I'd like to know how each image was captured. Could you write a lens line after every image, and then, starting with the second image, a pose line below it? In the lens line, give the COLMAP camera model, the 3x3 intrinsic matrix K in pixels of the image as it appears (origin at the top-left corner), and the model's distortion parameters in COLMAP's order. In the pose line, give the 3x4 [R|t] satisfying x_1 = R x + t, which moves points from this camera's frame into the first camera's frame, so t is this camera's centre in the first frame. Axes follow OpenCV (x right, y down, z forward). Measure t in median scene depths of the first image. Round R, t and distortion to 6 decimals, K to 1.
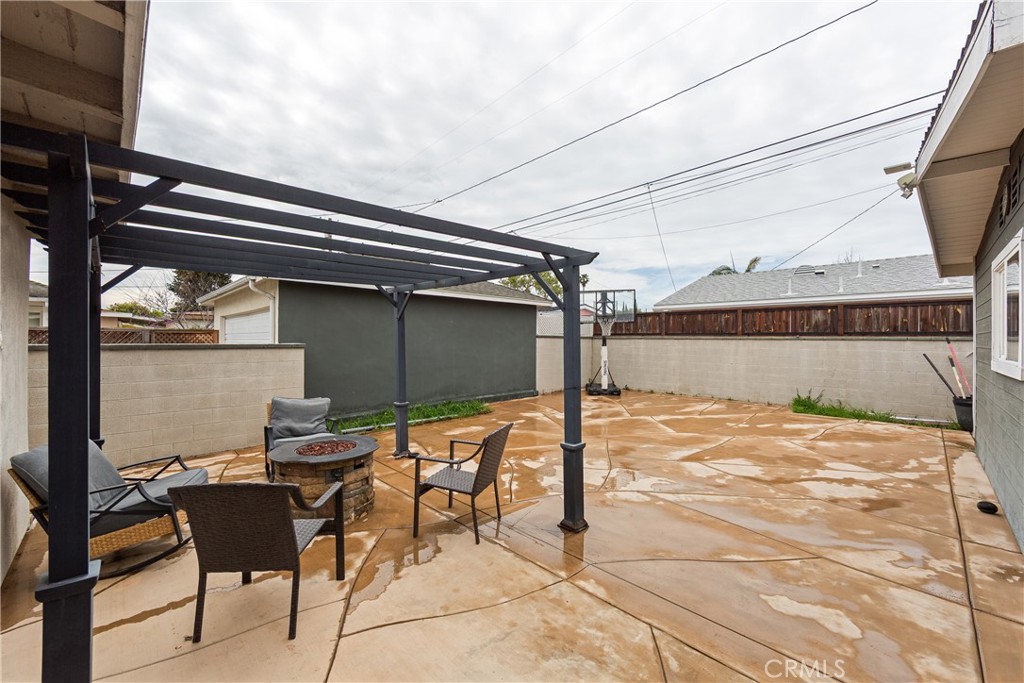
lens RADIAL K [[407.1, 0, 510.2], [0, 407.1, 336.6], [0, 0, 1]] dist [-0.005537, -0.000213]
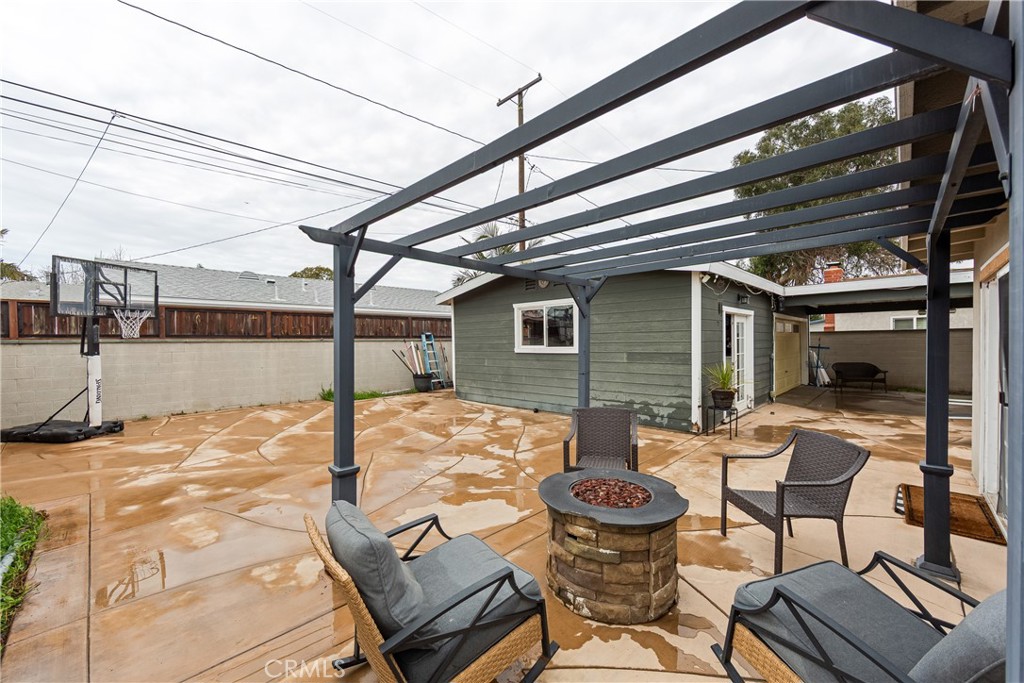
lens RADIAL K [[406.8, 0, 512.0], [0, 406.8, 341.5], [0, 0, 1]] dist [-0.000647, 0.000104]
pose [[-0.032087, -0.005062, 0.999472, -0.439608], [0.005954, 0.999968, 0.005255, 0.003995], [-0.999467, 0.006119, -0.032056, 0.457974]]
